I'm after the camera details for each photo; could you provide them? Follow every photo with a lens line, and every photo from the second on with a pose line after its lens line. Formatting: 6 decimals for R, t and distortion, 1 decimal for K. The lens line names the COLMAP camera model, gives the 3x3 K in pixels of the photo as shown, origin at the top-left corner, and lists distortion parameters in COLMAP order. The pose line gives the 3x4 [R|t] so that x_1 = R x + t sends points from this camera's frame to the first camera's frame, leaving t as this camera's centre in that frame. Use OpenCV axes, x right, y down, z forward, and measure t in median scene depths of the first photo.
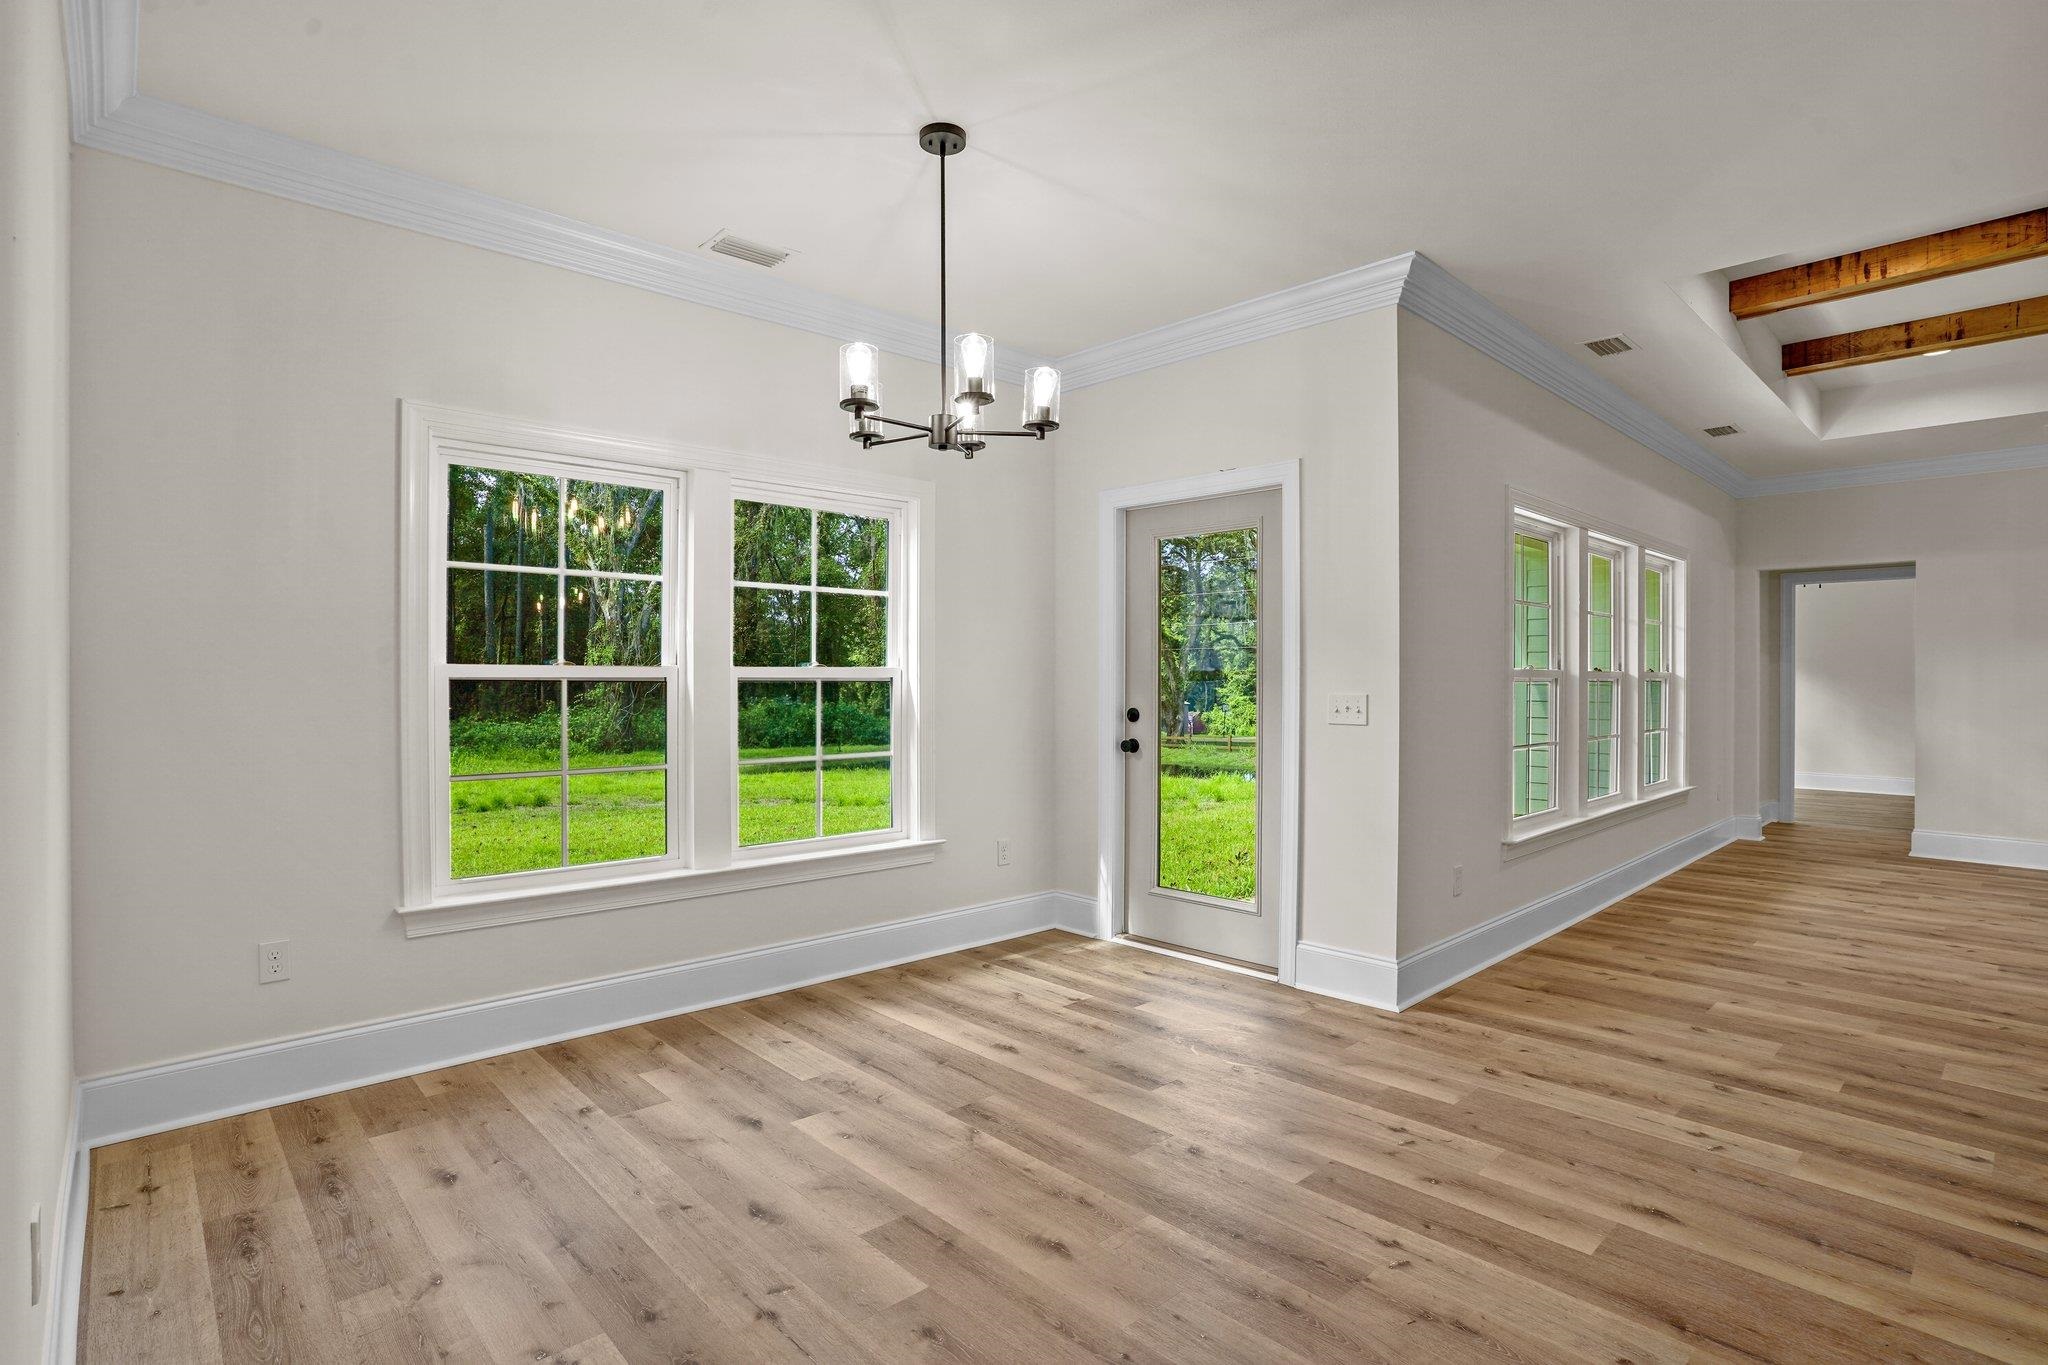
lens RADIAL K [[1007.7, 0, 1016.8], [0, 1007.7, 690.4], [0, 0, 1]] dist [-0.078773, 0.032441]
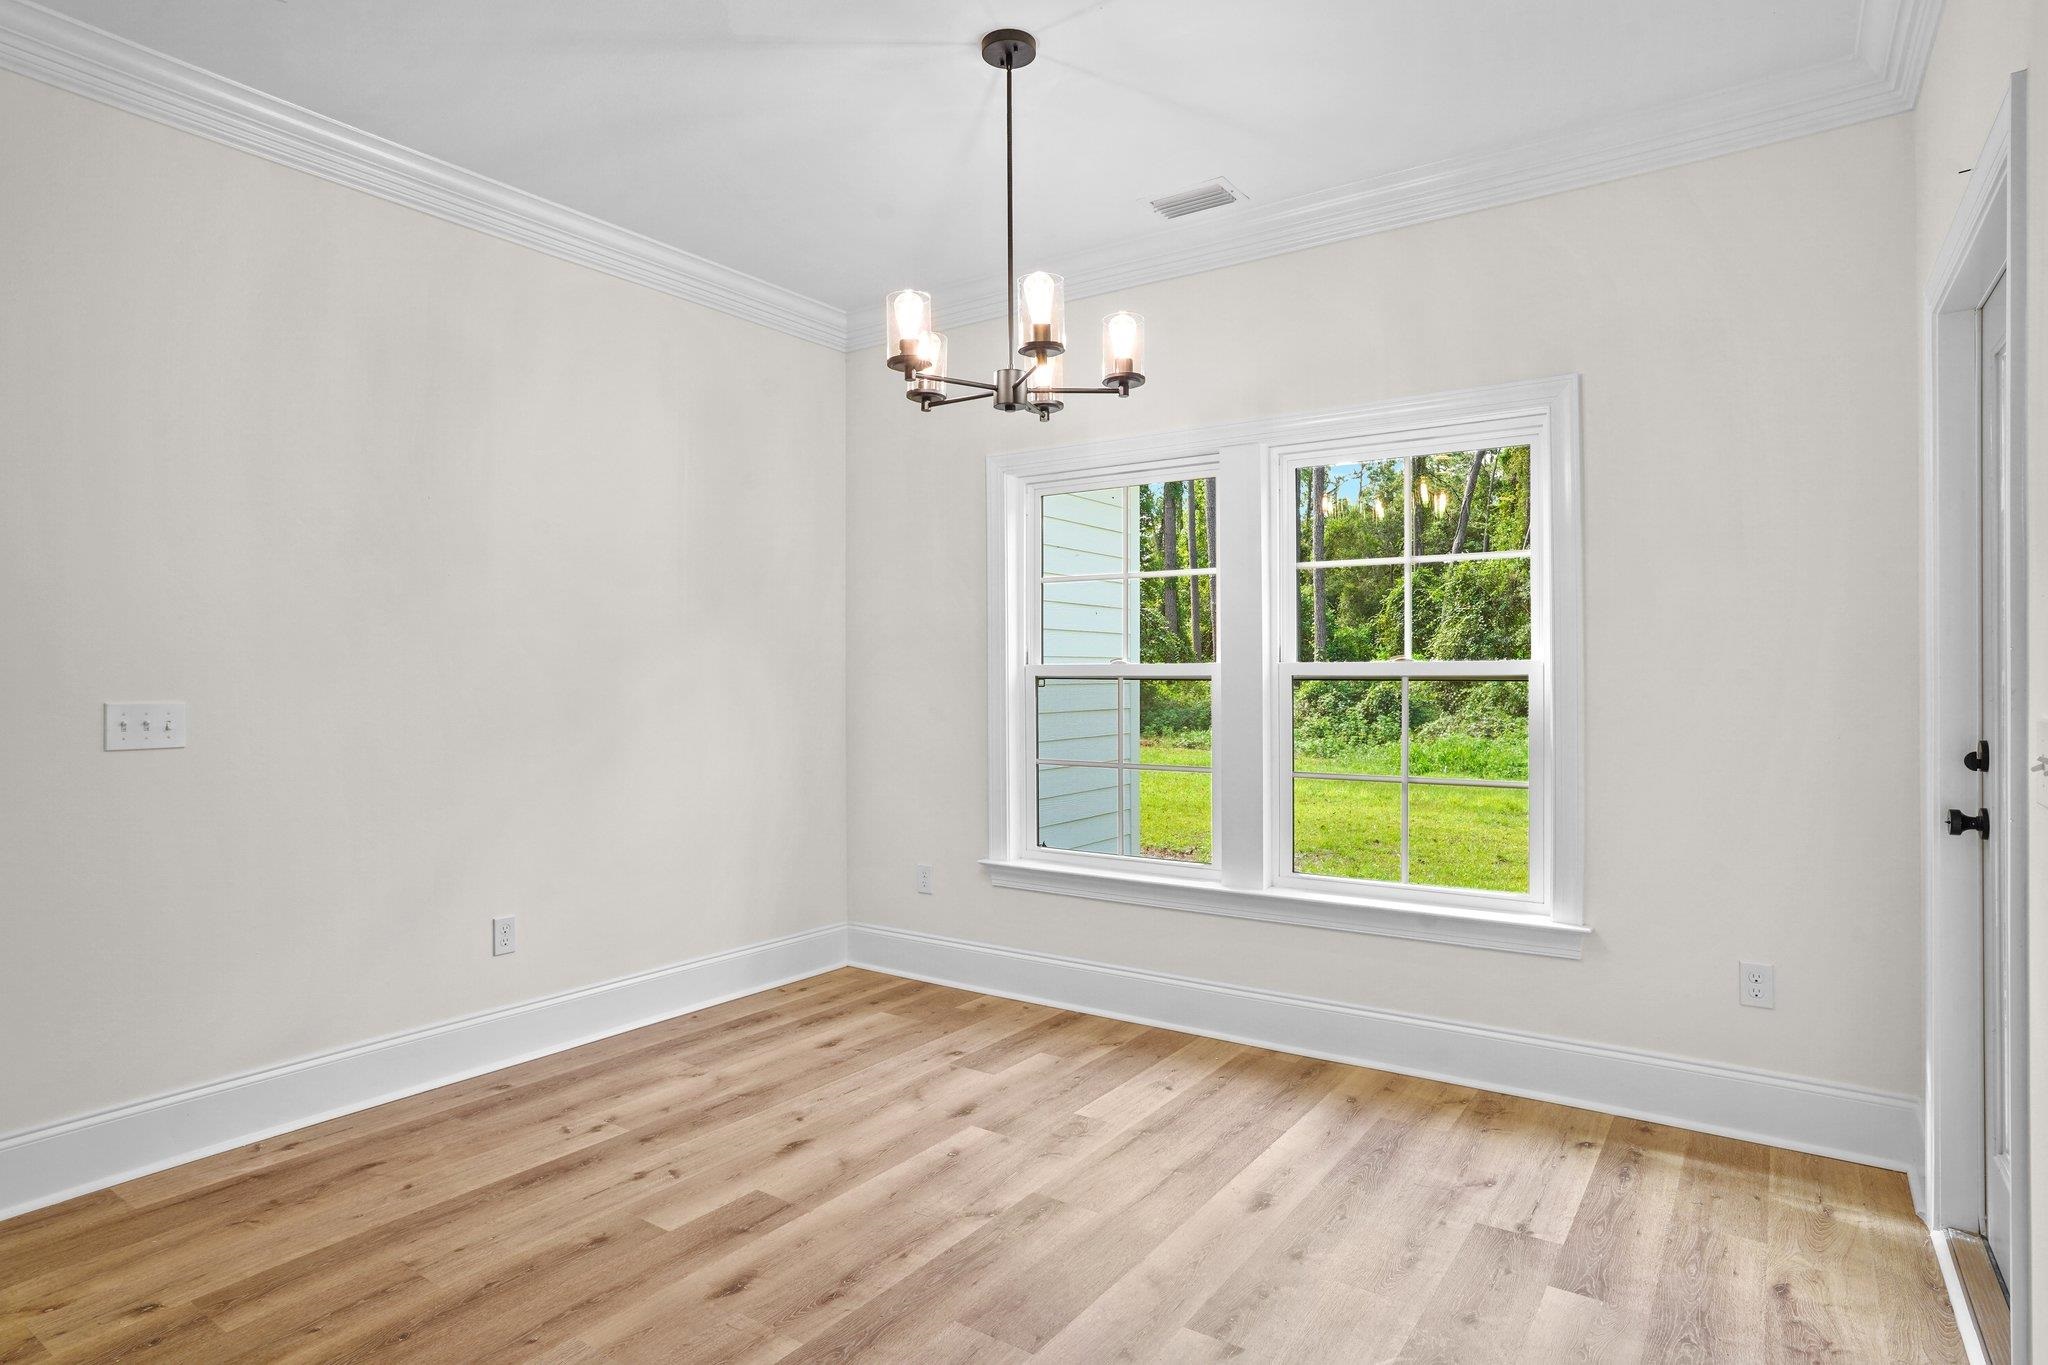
lens RADIAL K [[1119.3, 0, 1024.0], [0, 1119.3, 682.5], [0, 0, 1]] dist [-0.043197, 0.002082]
pose [[0.214820, 0.005795, -0.976636, 0.697260], [-0.010633, 0.999937, 0.003595, -0.009778], [0.976596, 0.009612, 0.214868, 0.649975]]
